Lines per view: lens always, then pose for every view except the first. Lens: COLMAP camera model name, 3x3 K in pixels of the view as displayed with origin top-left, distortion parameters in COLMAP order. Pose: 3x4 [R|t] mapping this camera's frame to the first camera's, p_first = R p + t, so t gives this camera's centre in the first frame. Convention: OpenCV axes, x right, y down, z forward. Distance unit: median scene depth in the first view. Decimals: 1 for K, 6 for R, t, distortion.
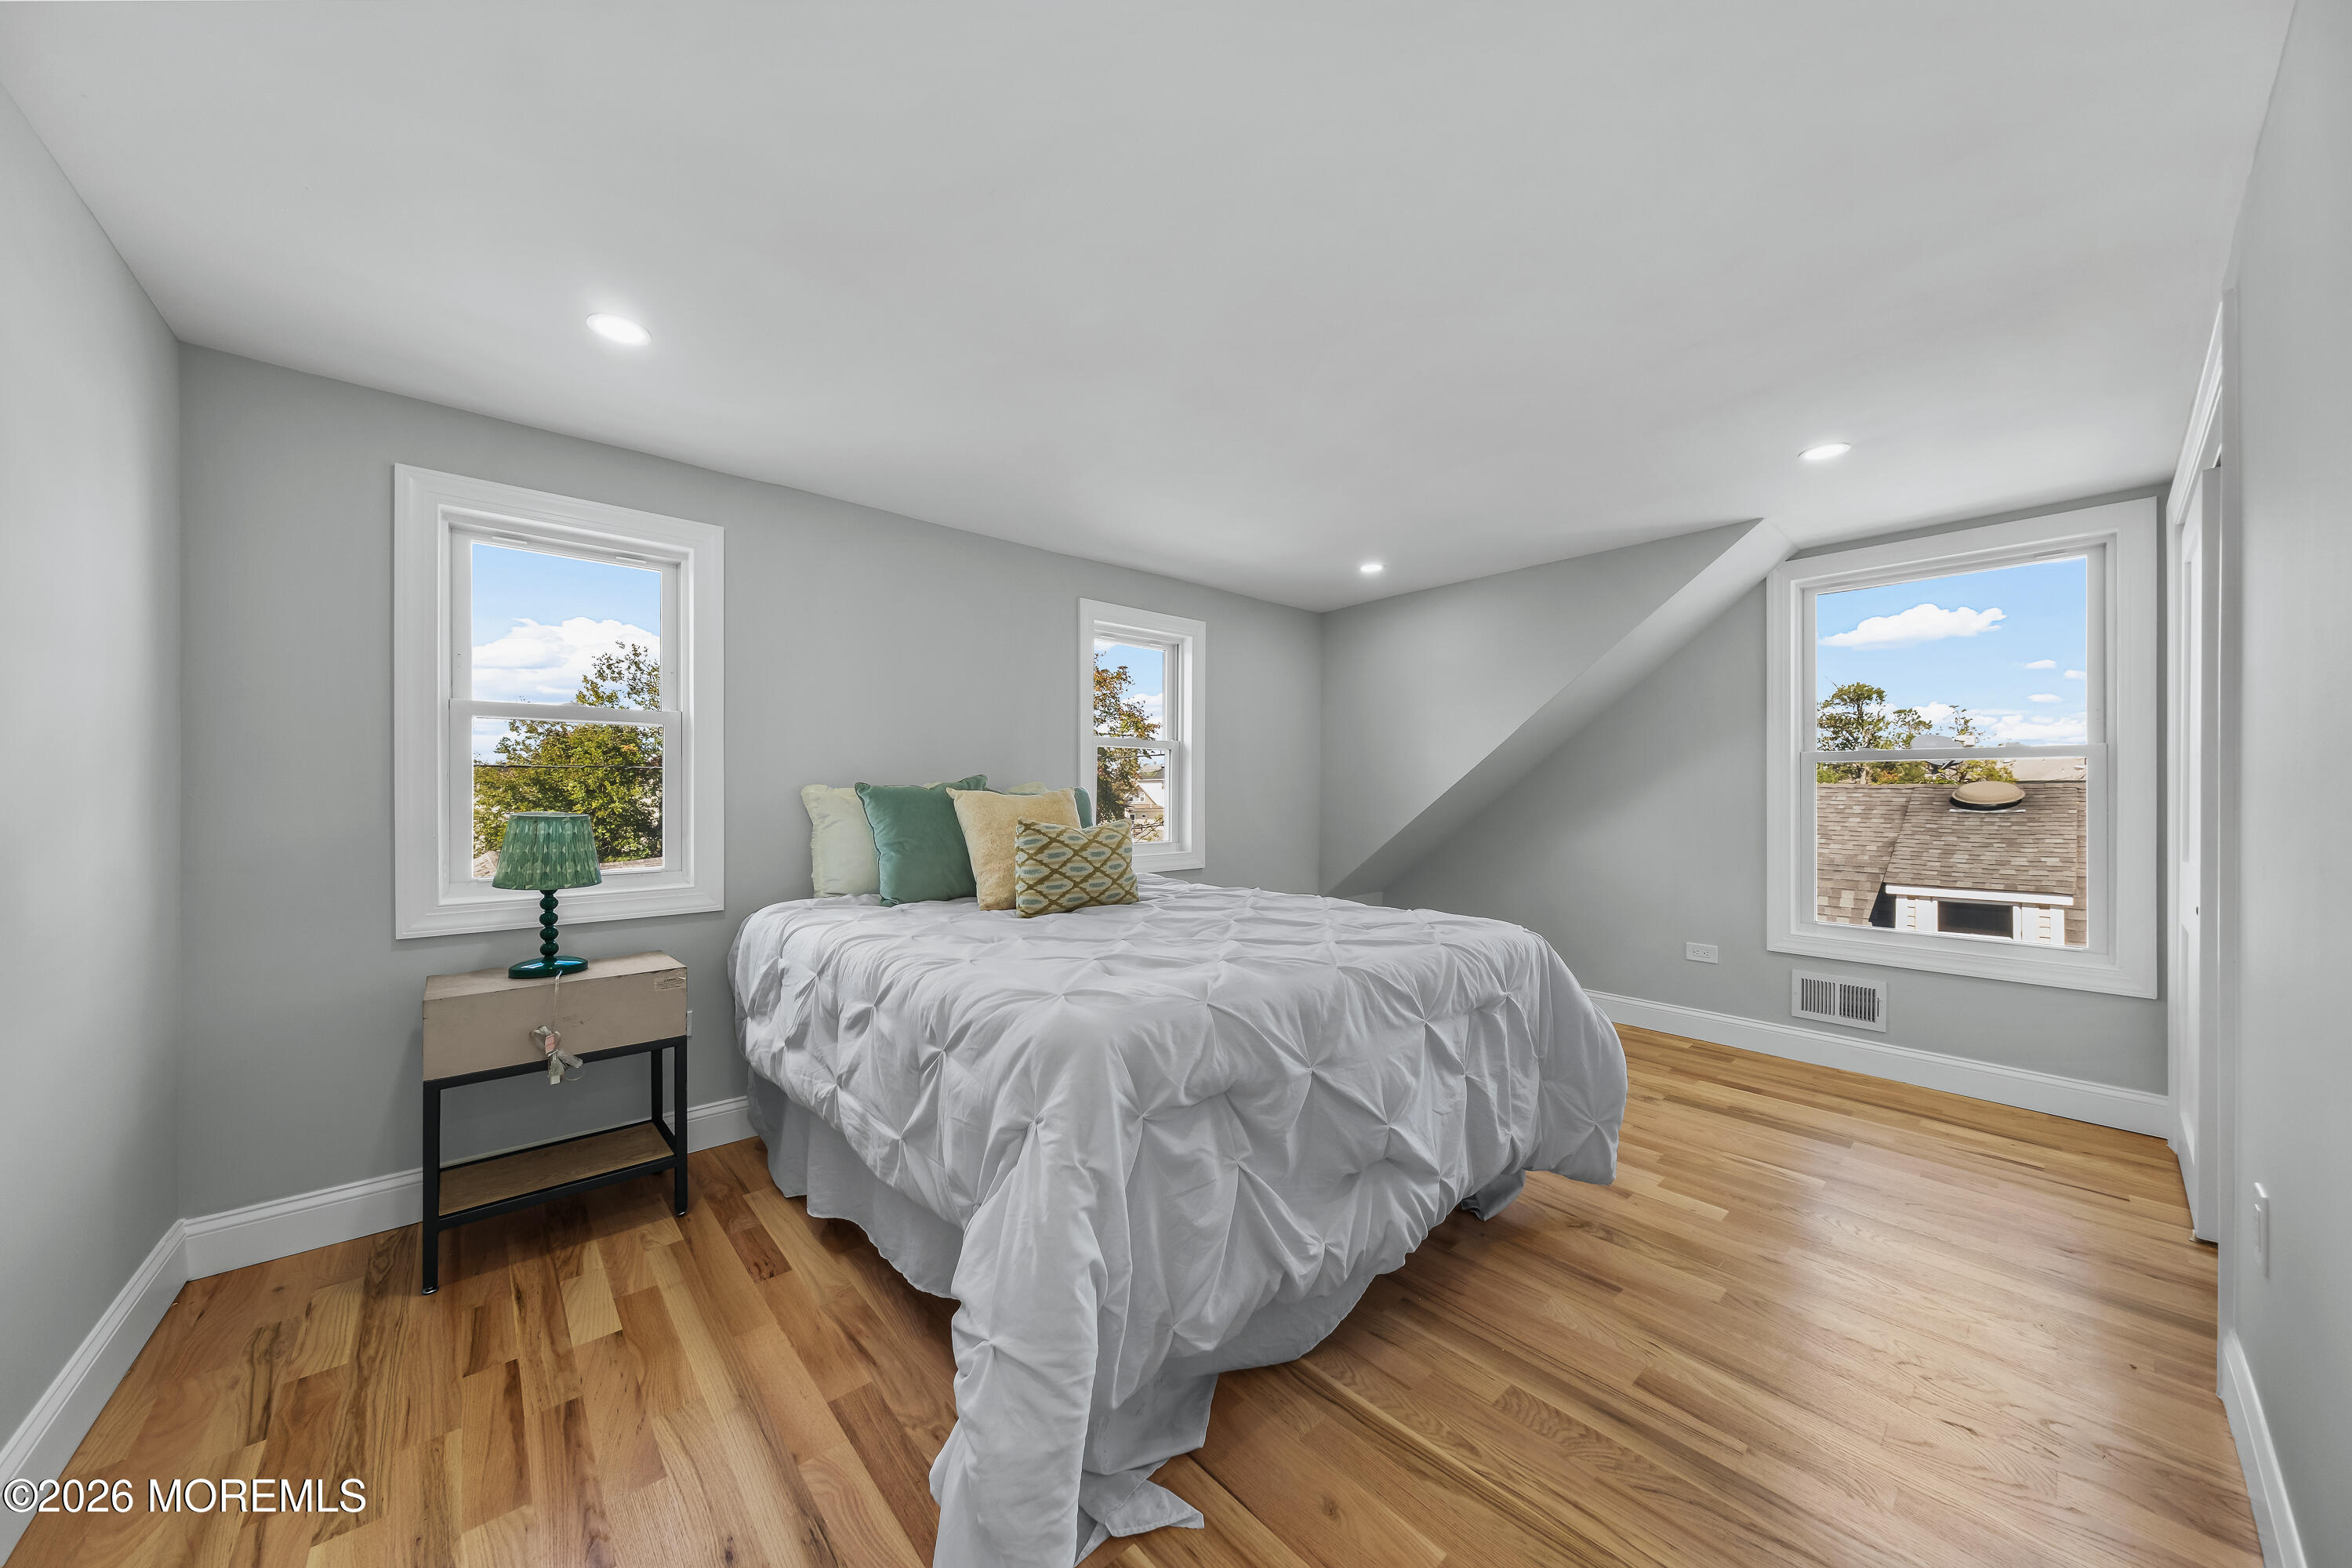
lens RADIAL K [[792.0, 0, 1171.7], [0, 792.0, 807.2], [0, 0, 1]] dist [0.001494, -0.000013]
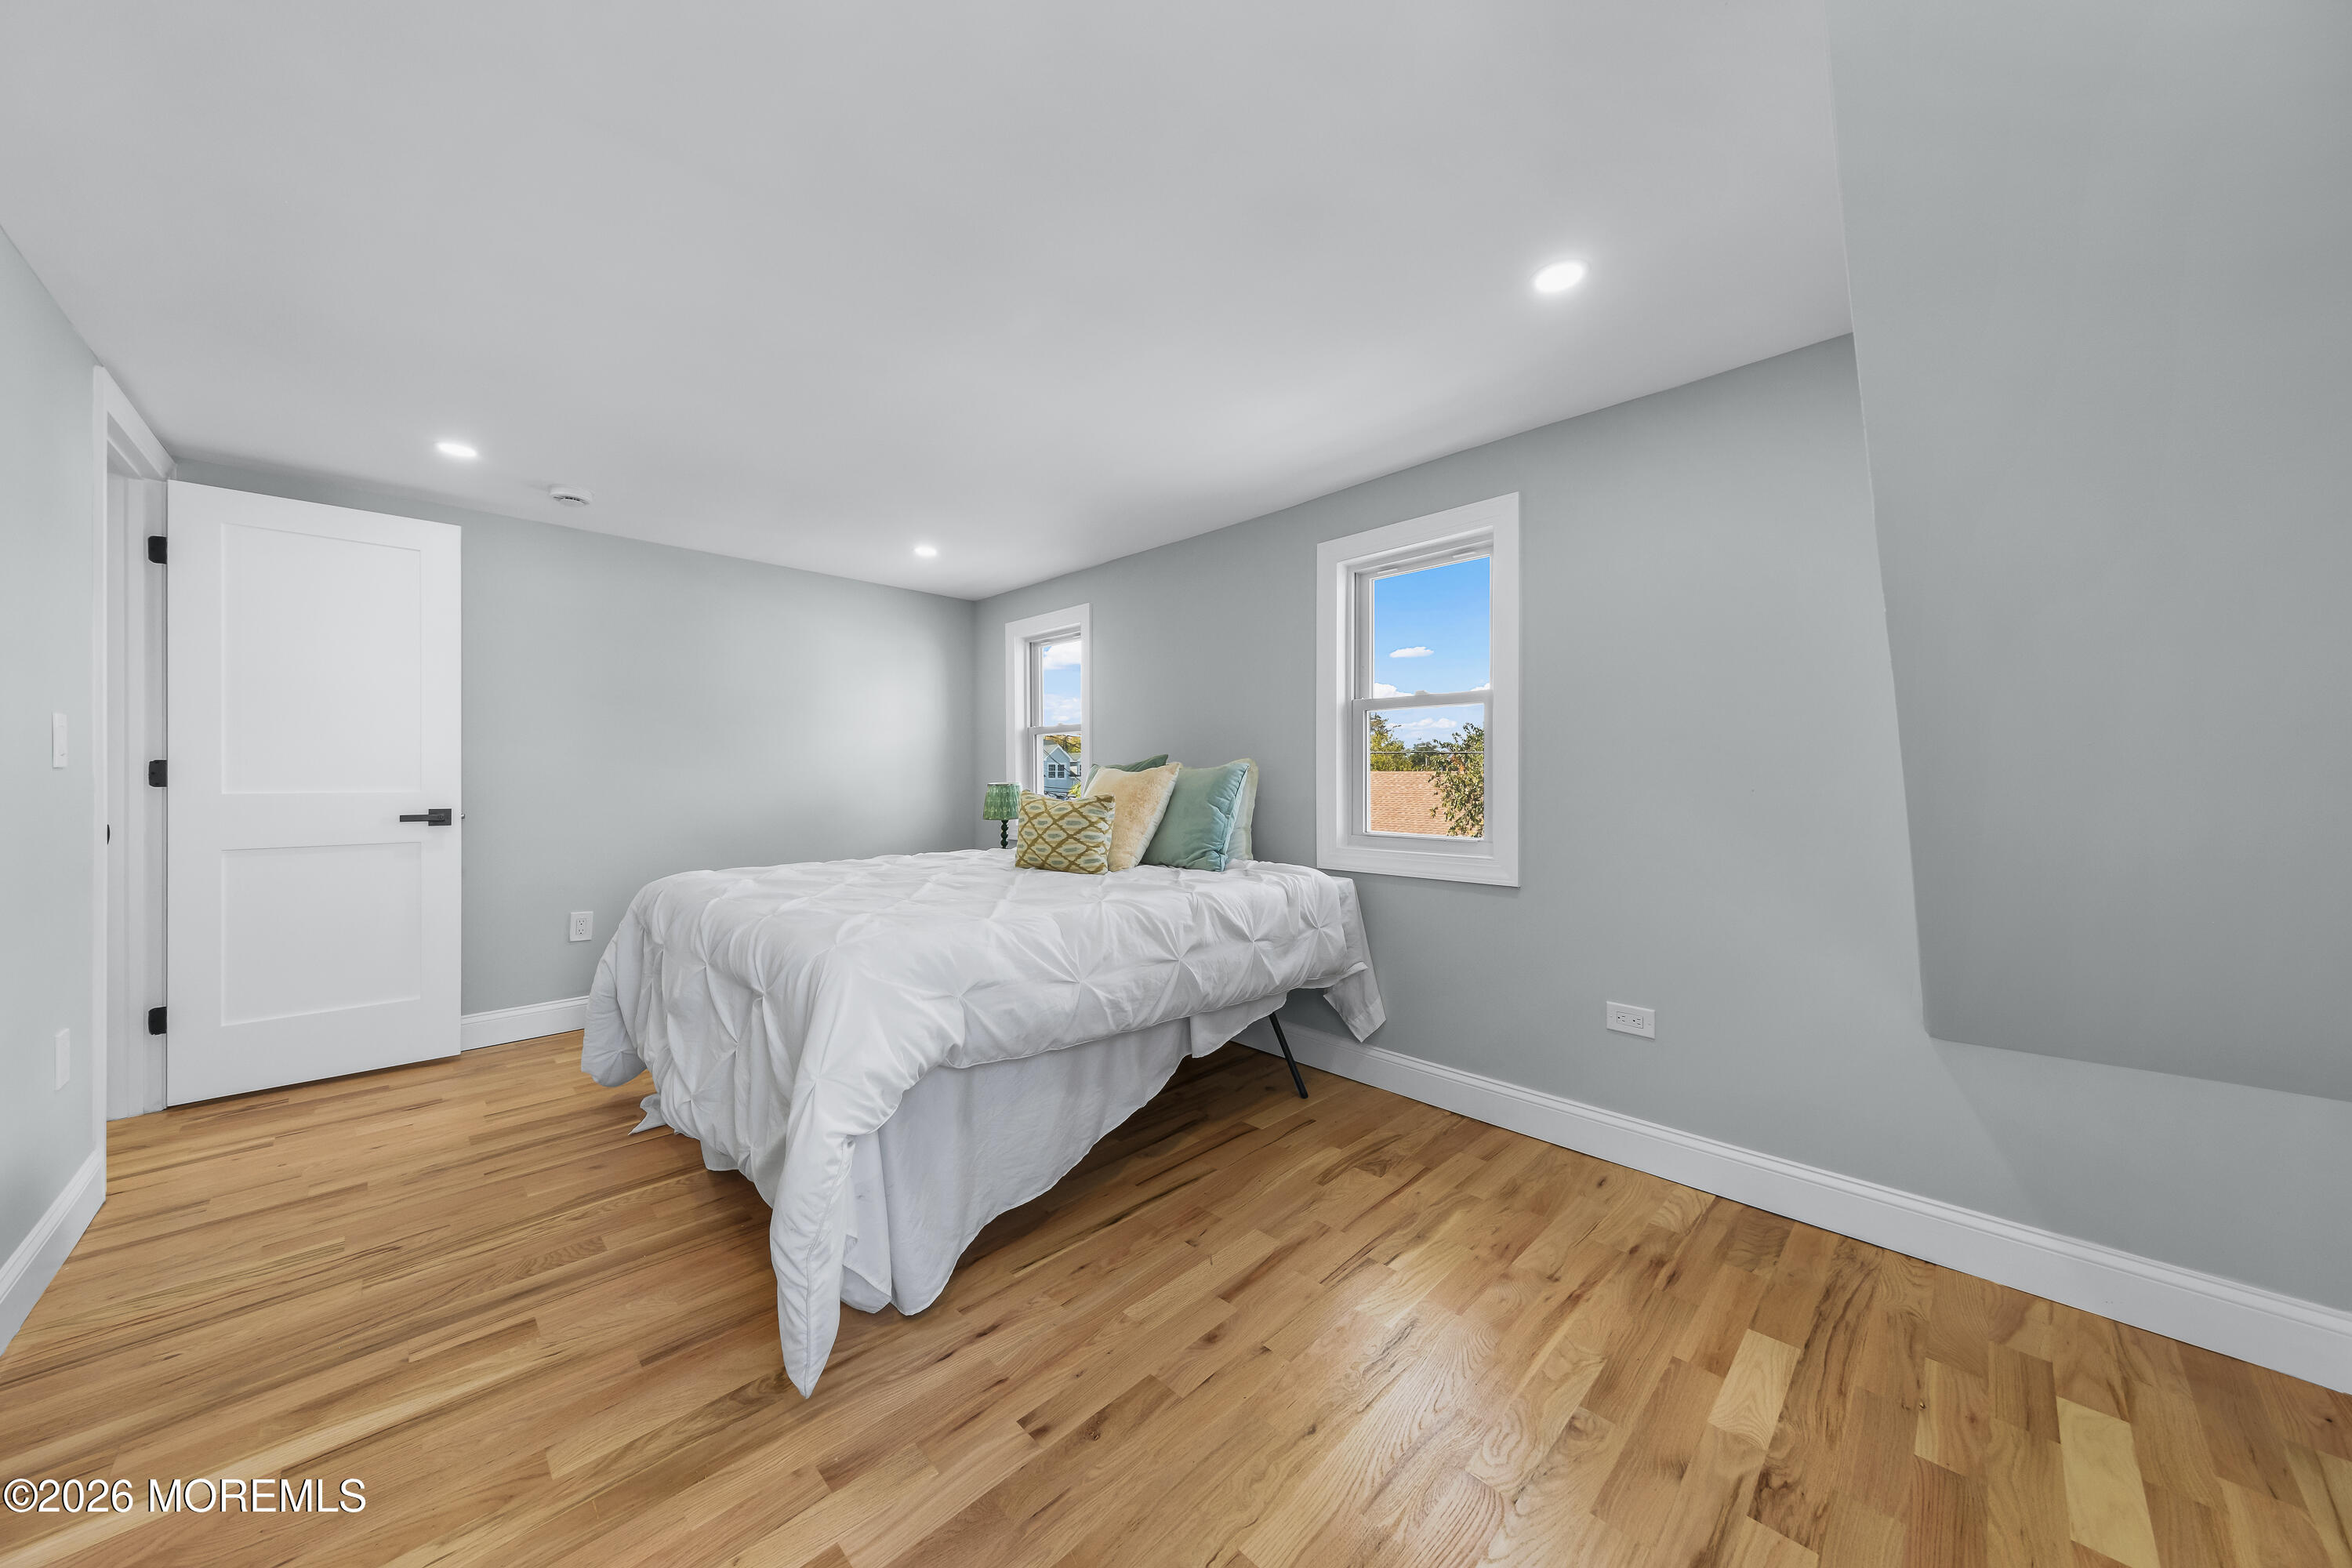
lens RADIAL K [[805.6, 0, 1171.8], [0, 805.6, 781.3], [0, 0, 1]] dist [0.000794, 0.000034]
pose [[0.058372, 0.000895, -0.998294, 1.451001], [-0.013343, 0.999911, 0.000116, -0.001295], [0.998206, 0.013314, 0.058379, 1.511126]]
